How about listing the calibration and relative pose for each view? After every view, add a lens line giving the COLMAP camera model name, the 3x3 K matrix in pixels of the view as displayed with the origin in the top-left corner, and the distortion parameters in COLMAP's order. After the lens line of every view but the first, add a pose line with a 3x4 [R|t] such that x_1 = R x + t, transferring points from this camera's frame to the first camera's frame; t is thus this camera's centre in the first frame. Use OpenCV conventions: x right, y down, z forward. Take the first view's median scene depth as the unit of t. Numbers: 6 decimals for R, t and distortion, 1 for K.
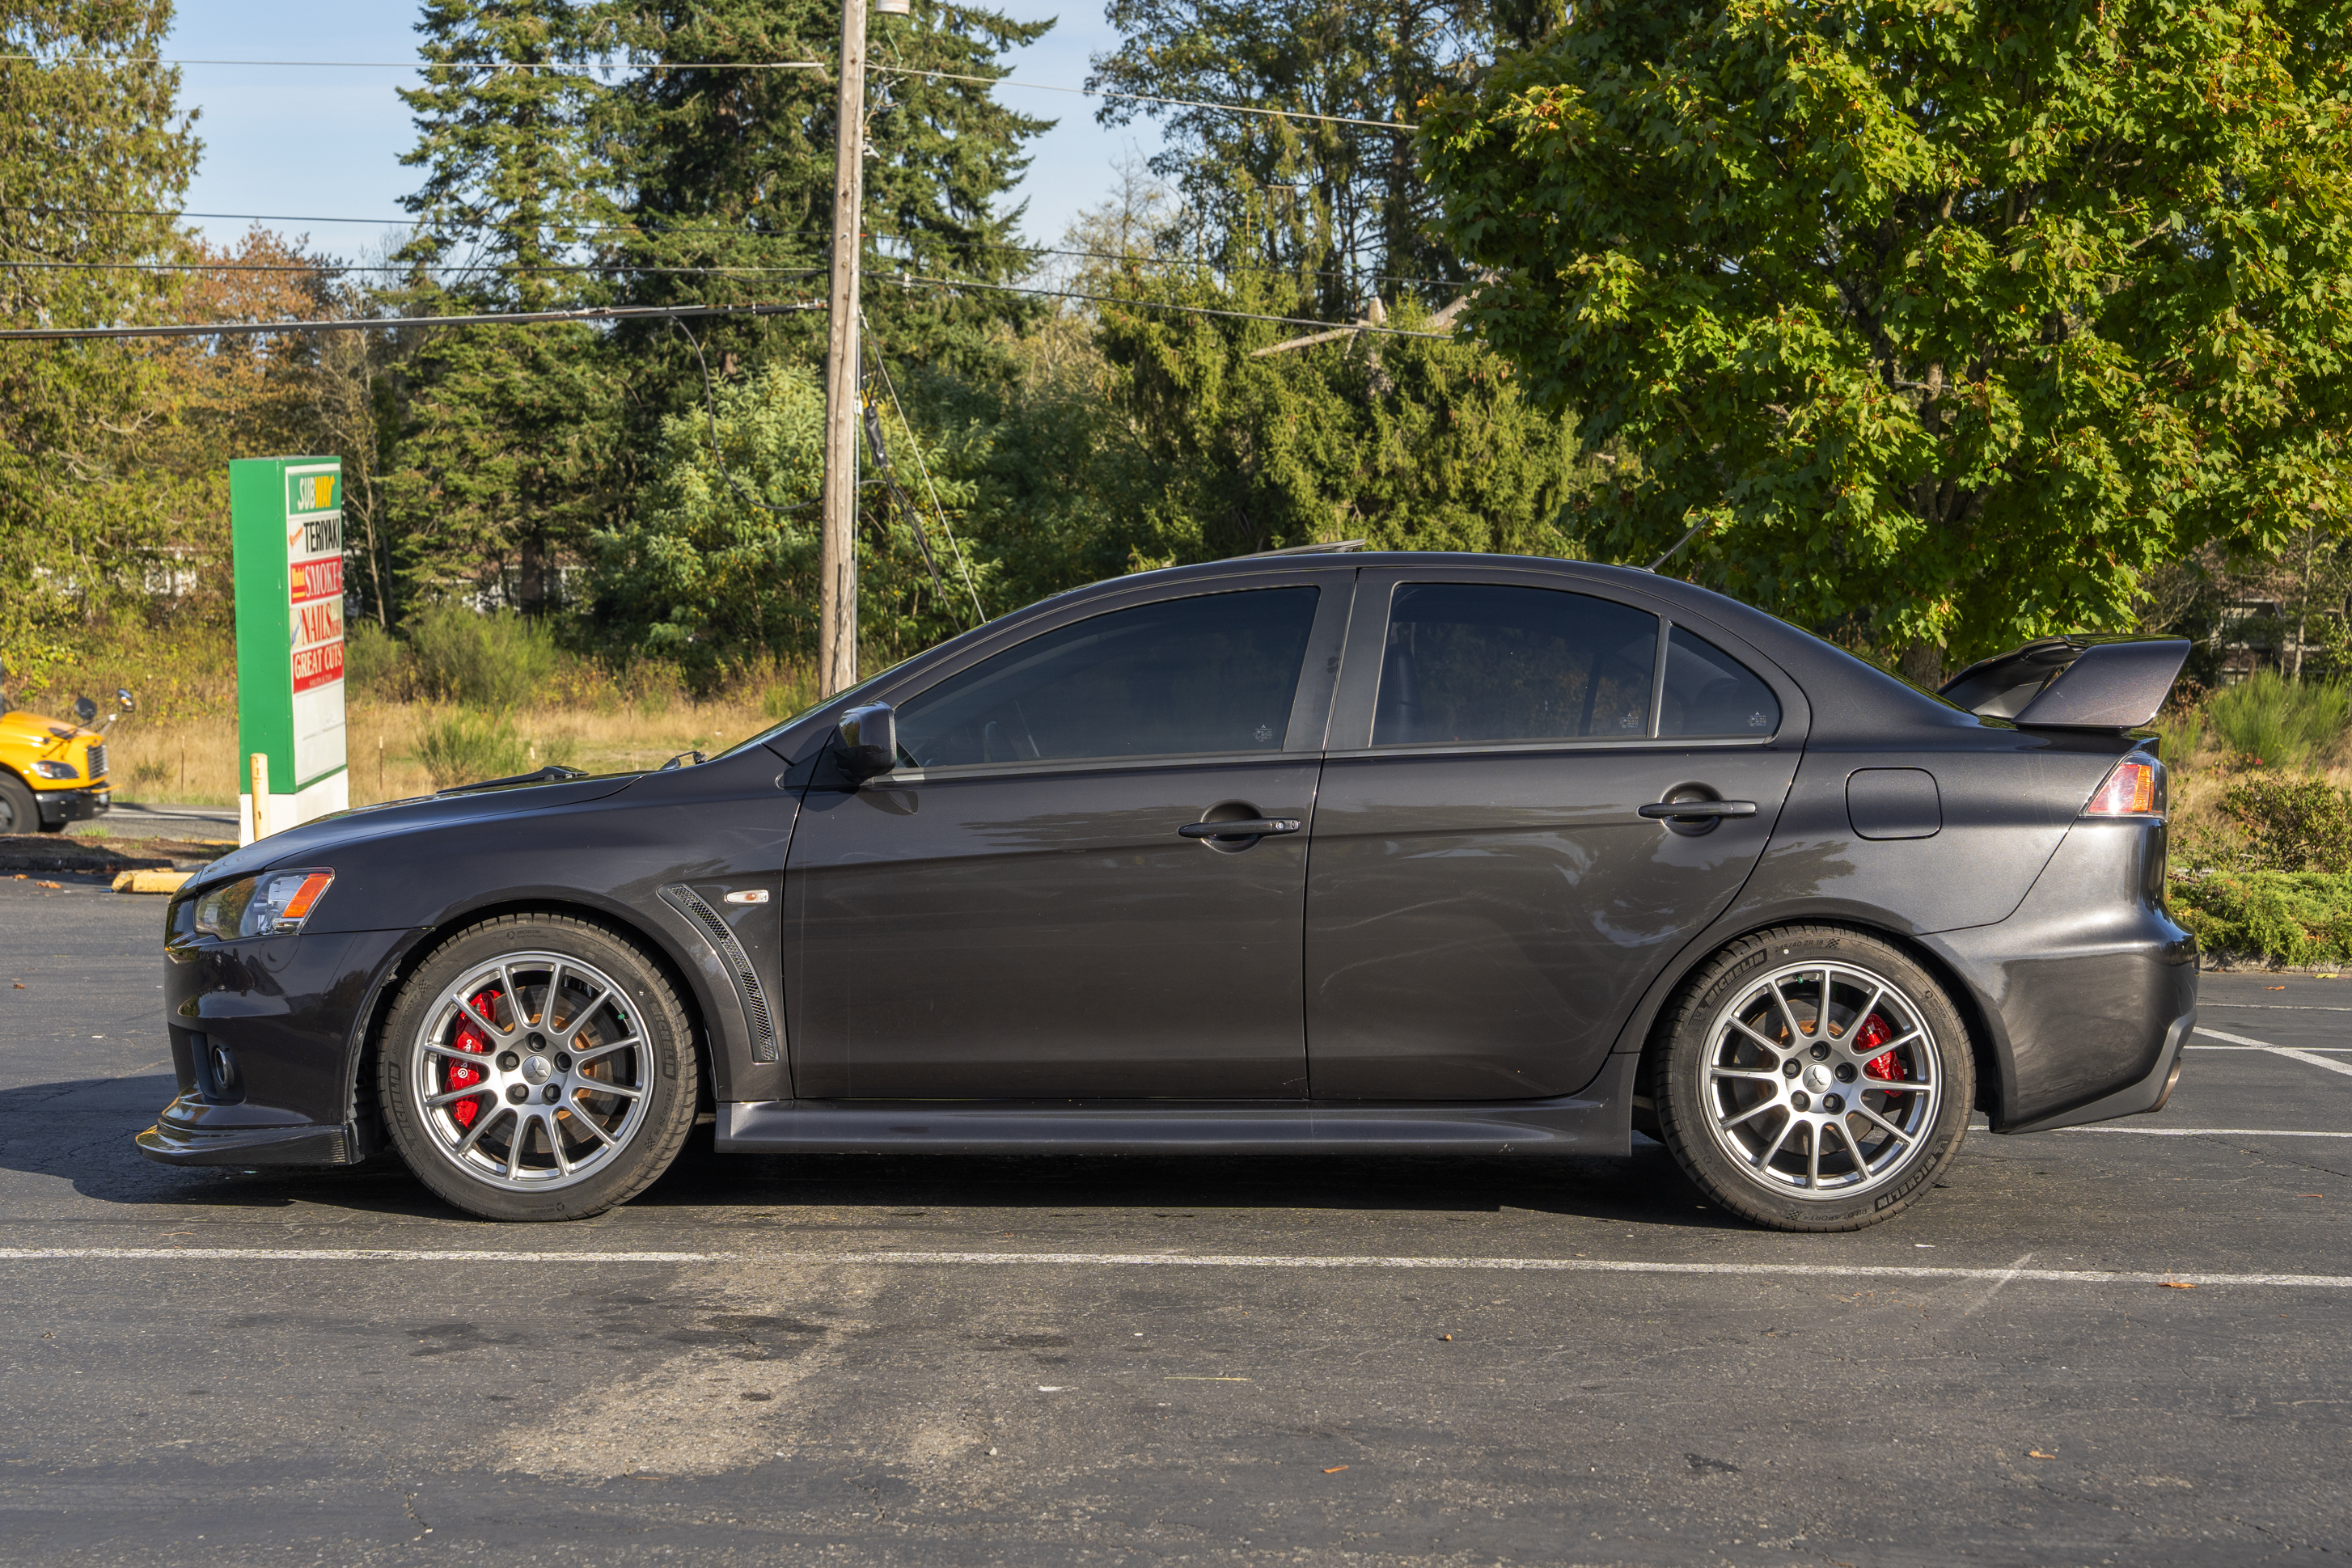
lens RADIAL K [[3374.5, 0, 1176.0], [0, 3374.5, 784.0], [0, 0, 1]] dist [0.072027, 0.084312]
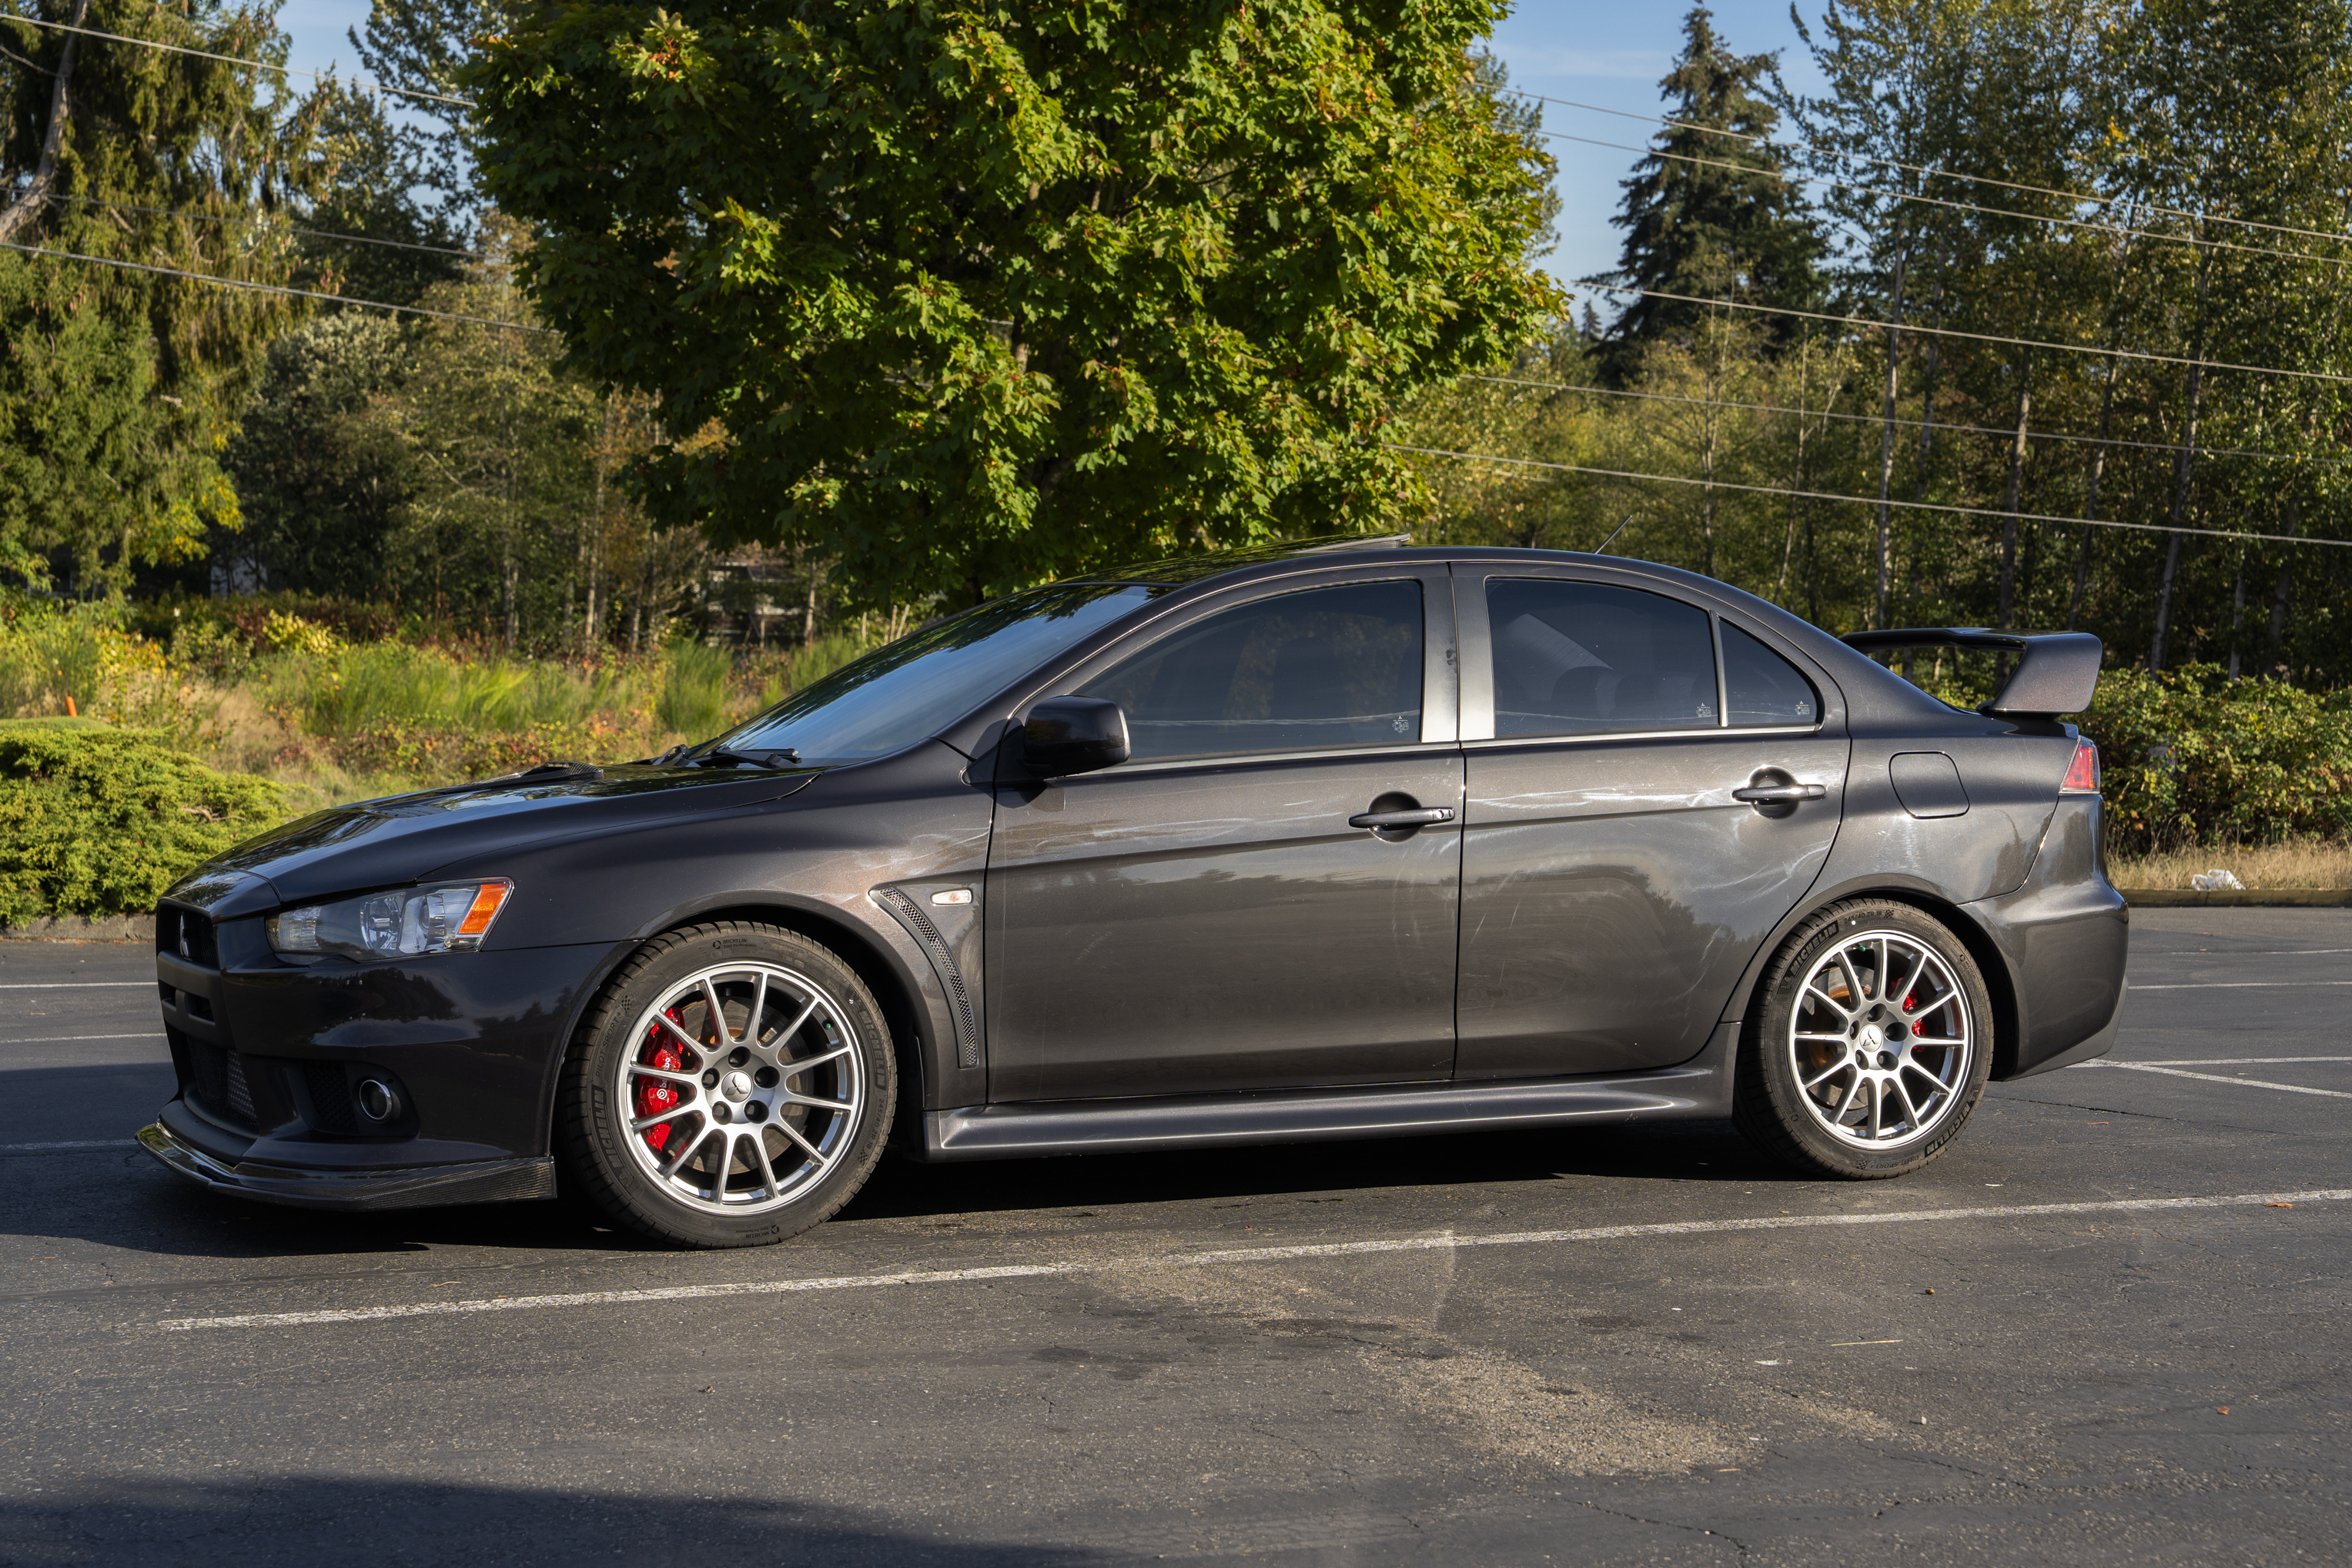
lens RADIAL K [[3484.4, 0, 1176.0], [0, 3484.4, 784.0], [0, 0, 1]] dist [0.132472, -0.098303]
pose [[0.911070, -0.013011, 0.412047, -0.475206], [0.008782, 0.999888, 0.012156, -0.010548], [-0.412159, -0.007456, 0.911082, 0.064118]]
